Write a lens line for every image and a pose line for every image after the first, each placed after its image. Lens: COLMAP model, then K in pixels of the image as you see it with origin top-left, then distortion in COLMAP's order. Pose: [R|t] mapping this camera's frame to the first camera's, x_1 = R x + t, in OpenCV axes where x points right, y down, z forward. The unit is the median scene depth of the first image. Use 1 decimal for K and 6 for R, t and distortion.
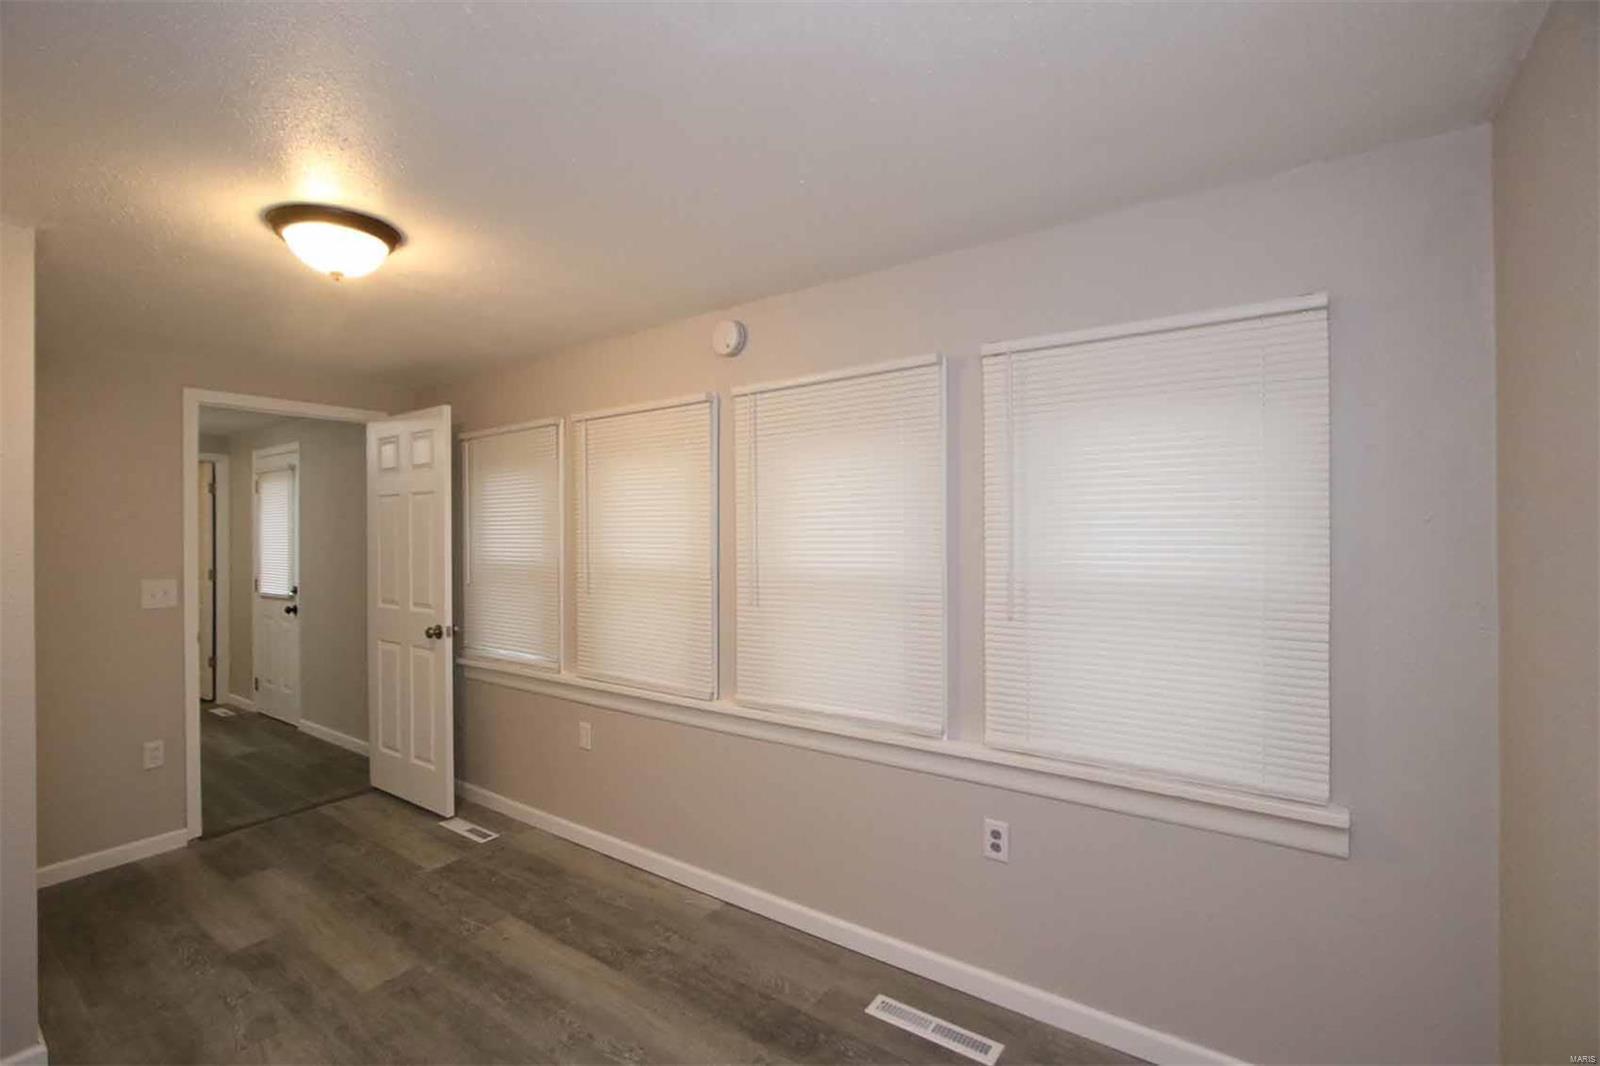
lens RADIAL K [[729.5, 0, 786.7], [0, 729.5, 529.8], [0, 0, 1]] dist [-0.013313, 0.000200]
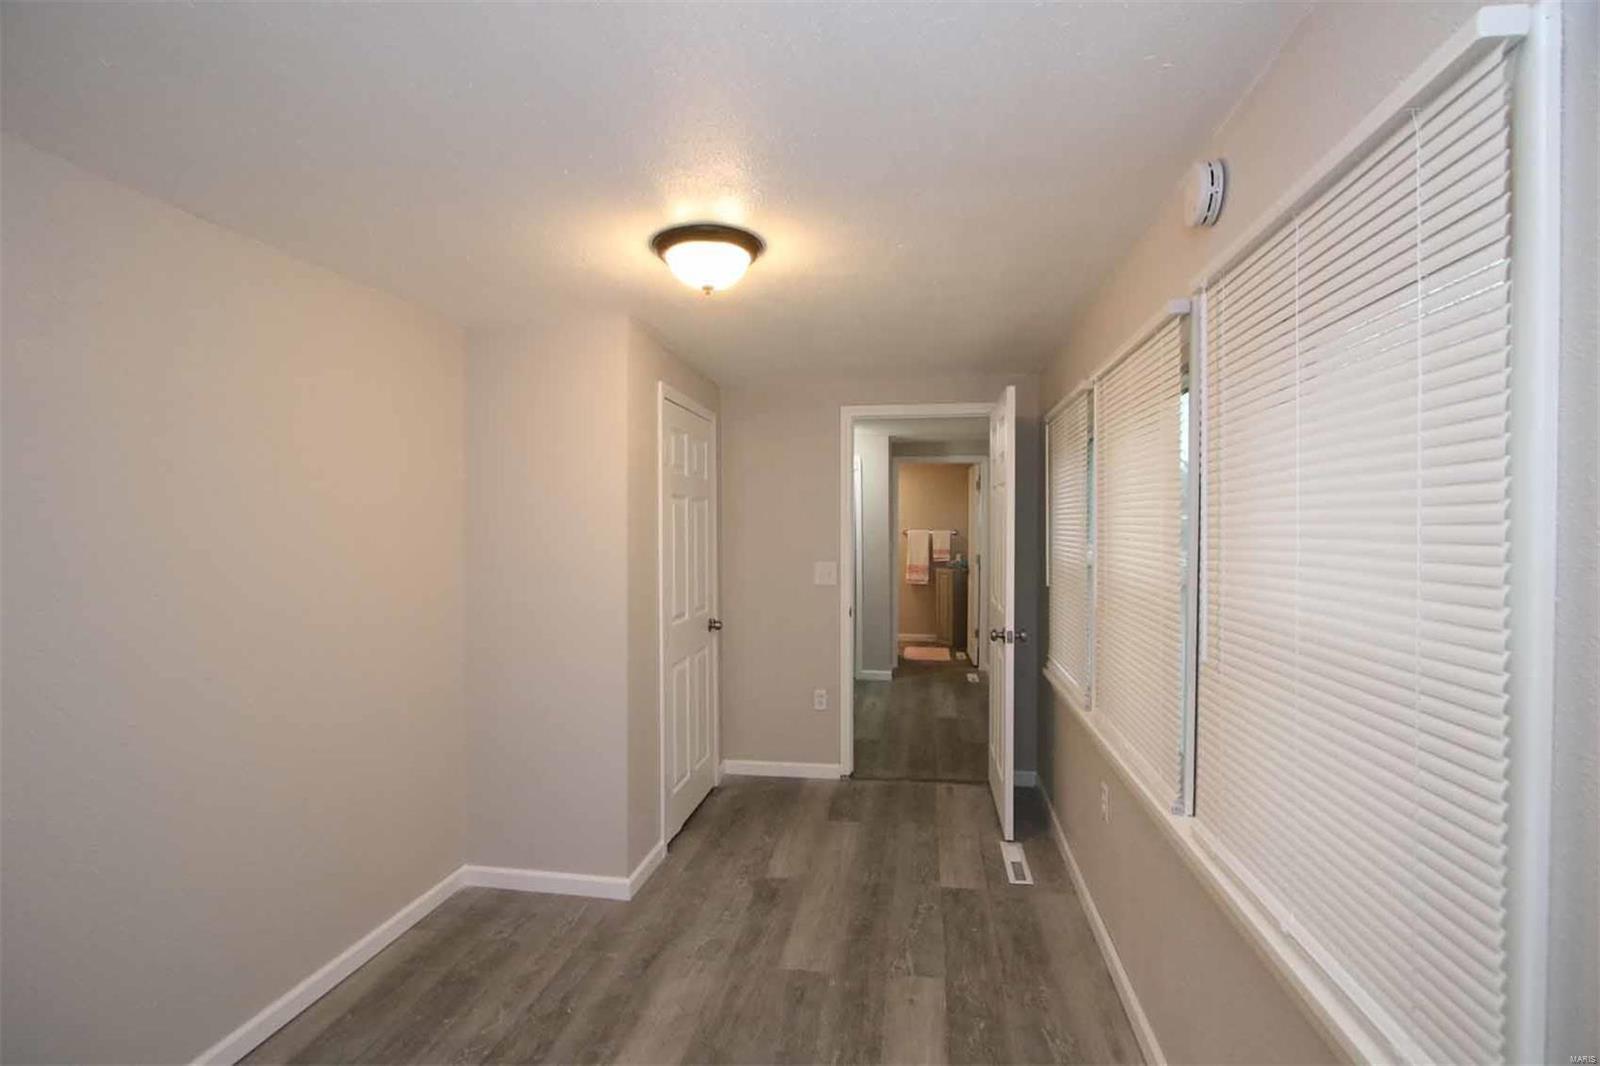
lens RADIAL K [[729.7, 0, 802.8], [0, 729.7, 539.7], [0, 0, 1]] dist [-0.001002, 0.000236]
pose [[0.465865, 0.031024, -0.884312, 0.264701], [-0.012898, 0.999517, 0.028271, -0.005121], [0.884762, -0.001764, 0.466040, 0.423726]]
